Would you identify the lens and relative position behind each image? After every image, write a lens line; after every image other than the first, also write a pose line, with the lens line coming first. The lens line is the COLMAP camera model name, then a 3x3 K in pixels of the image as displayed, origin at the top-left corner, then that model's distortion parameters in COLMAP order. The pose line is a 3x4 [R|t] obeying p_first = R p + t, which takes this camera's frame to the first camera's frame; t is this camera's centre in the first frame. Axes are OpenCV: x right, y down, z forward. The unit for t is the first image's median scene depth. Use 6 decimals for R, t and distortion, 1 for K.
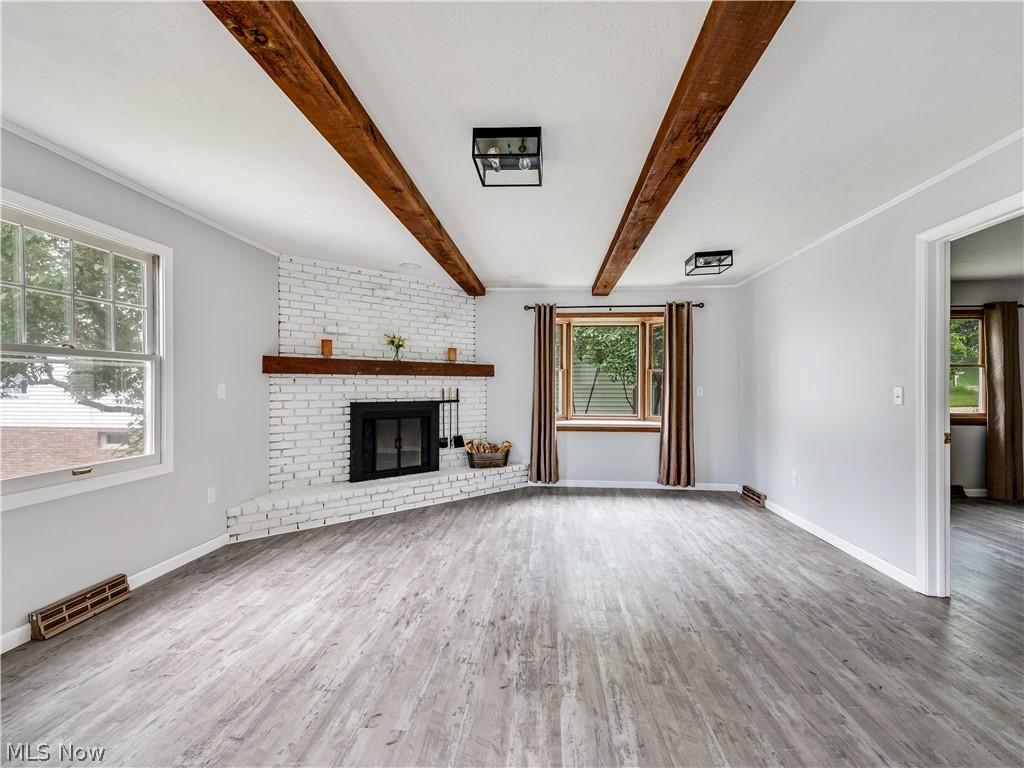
lens RADIAL K [[456.8, 0, 512.2], [0, 456.8, 384.4], [0, 0, 1]] dist [0.016846, -0.004610]
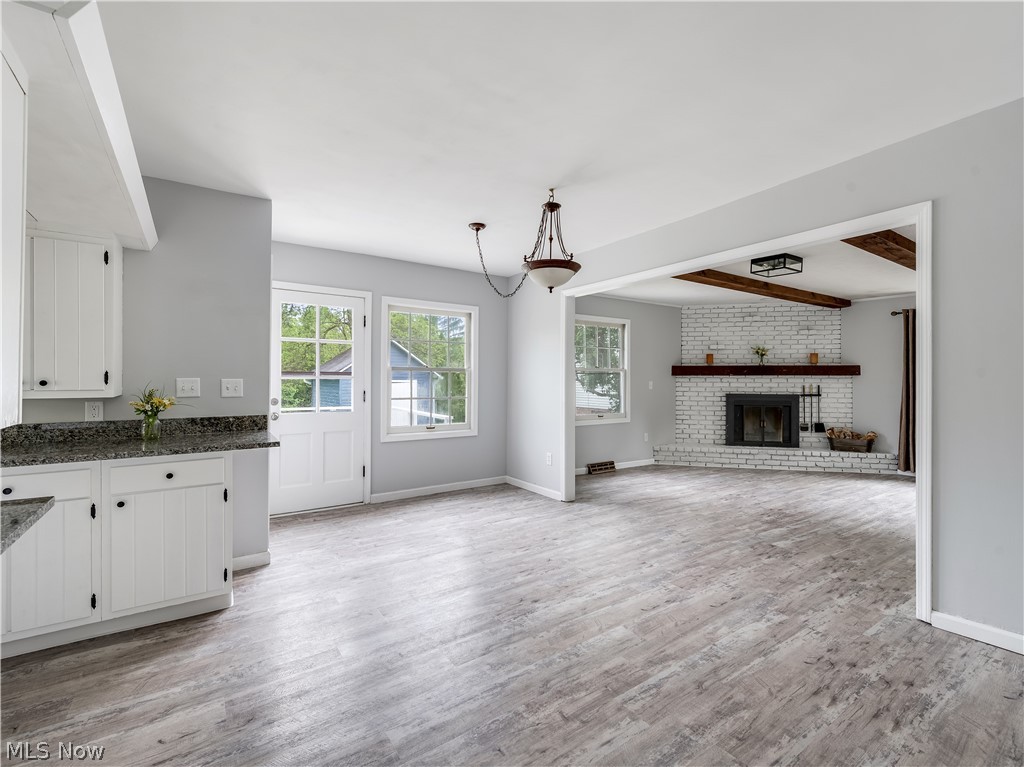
lens RADIAL K [[456.8, 0, 502.6], [0, 456.8, 377.8], [0, 0, 1]] dist [0.016846, -0.004610]
pose [[0.614195, -0.004031, -0.789144, 0.442669], [-0.000542, 0.999985, -0.005529, -0.005604], [0.789154, 0.003823, 0.614184, -0.593922]]
